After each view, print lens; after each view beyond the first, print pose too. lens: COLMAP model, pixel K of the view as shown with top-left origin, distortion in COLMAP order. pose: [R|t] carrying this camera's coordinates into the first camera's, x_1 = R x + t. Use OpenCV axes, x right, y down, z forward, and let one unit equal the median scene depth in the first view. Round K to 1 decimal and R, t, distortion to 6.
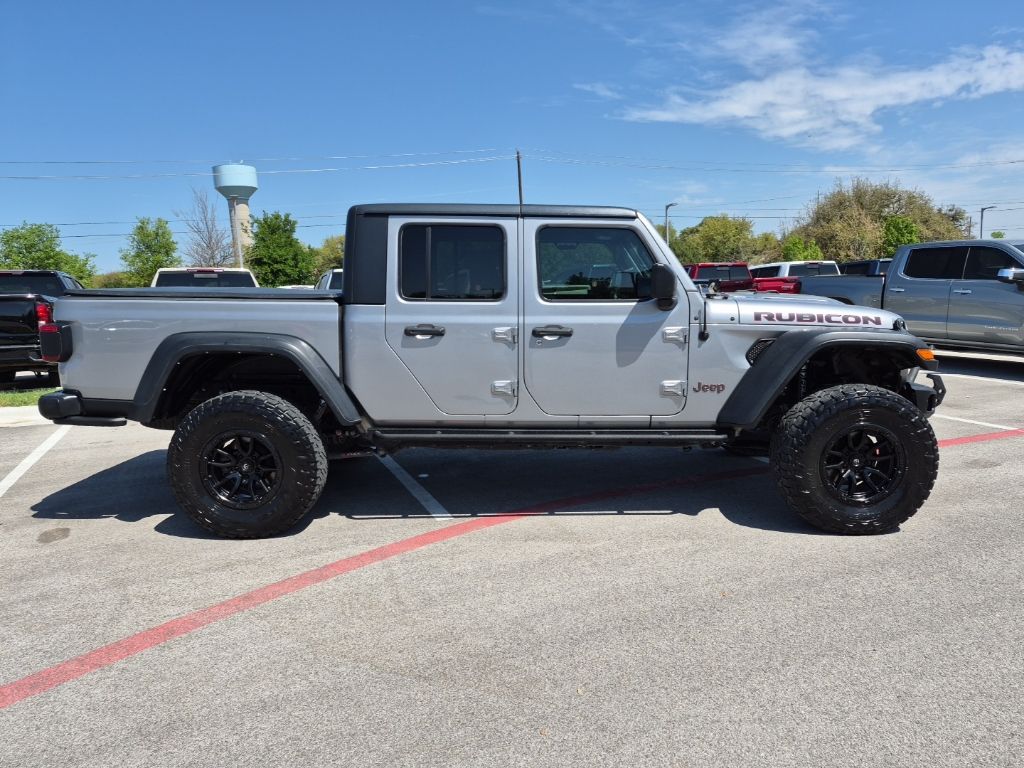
lens RADIAL K [[737.0, 0, 512.0], [0, 737.0, 384.0], [0, 0, 1]] dist [0.064594, -0.049267]
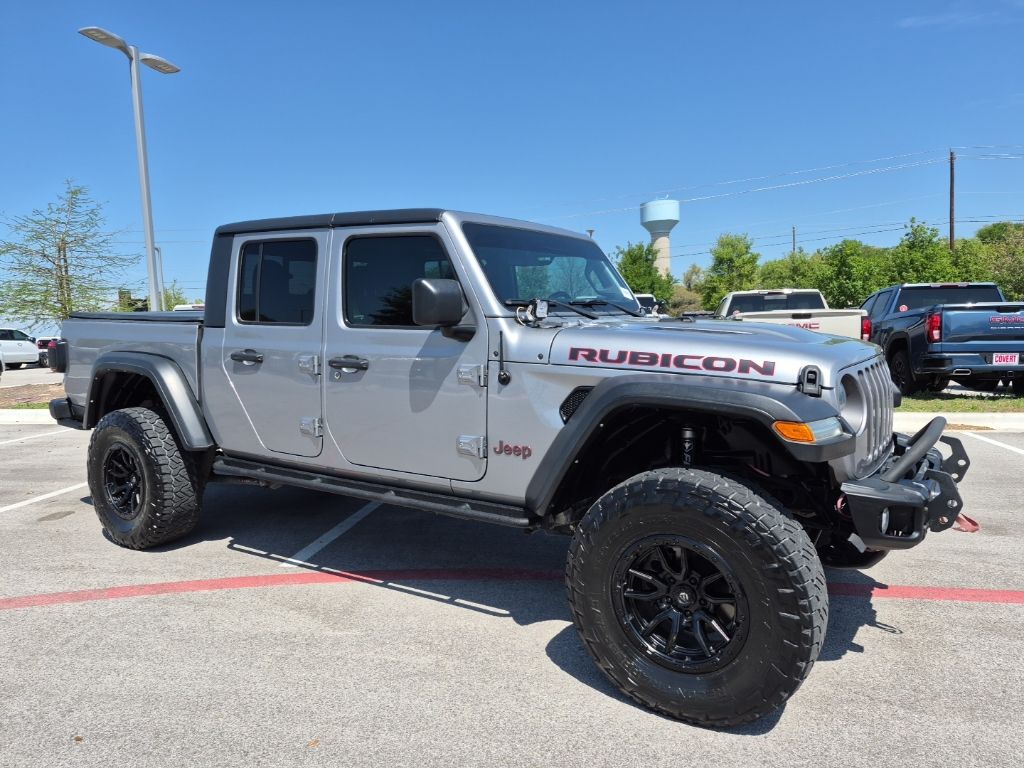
lens RADIAL K [[730.7, 0, 511.4], [0, 730.7, 397.1], [0, 0, 1]] dist [0.079113, -0.080165]
pose [[0.840172, 0.064090, -0.538520, 0.291513], [-0.074623, 0.997209, 0.002258, -0.021644], [0.537162, 0.038289, 0.842610, 0.179366]]
